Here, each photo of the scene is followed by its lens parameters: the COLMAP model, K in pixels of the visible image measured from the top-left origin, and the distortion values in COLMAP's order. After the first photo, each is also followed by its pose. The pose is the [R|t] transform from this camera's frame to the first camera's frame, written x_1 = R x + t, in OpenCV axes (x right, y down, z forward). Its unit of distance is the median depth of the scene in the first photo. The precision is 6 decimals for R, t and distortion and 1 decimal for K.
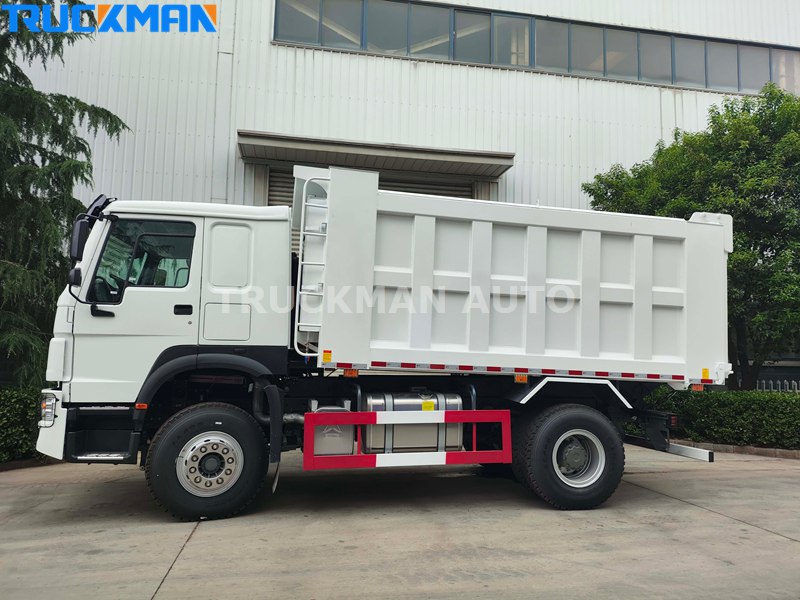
lens RADIAL K [[582.0, 0, 399.3], [0, 582.0, 323.6], [0, 0, 1]] dist [-0.005296, -0.001258]
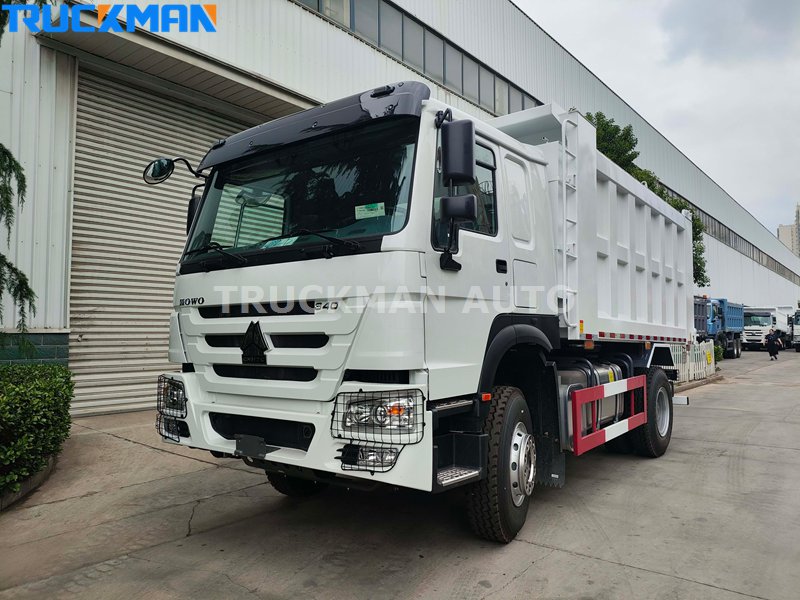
lens RADIAL K [[590.8, 0, 398.2], [0, 590.8, 303.7], [0, 0, 1]] dist [0.001243, 0.000009]
pose [[0.764094, 0.014825, 0.644934, -0.973418], [-0.024682, 0.999676, 0.006263, 0.023378], [-0.644632, -0.020704, 0.764213, 0.499347]]
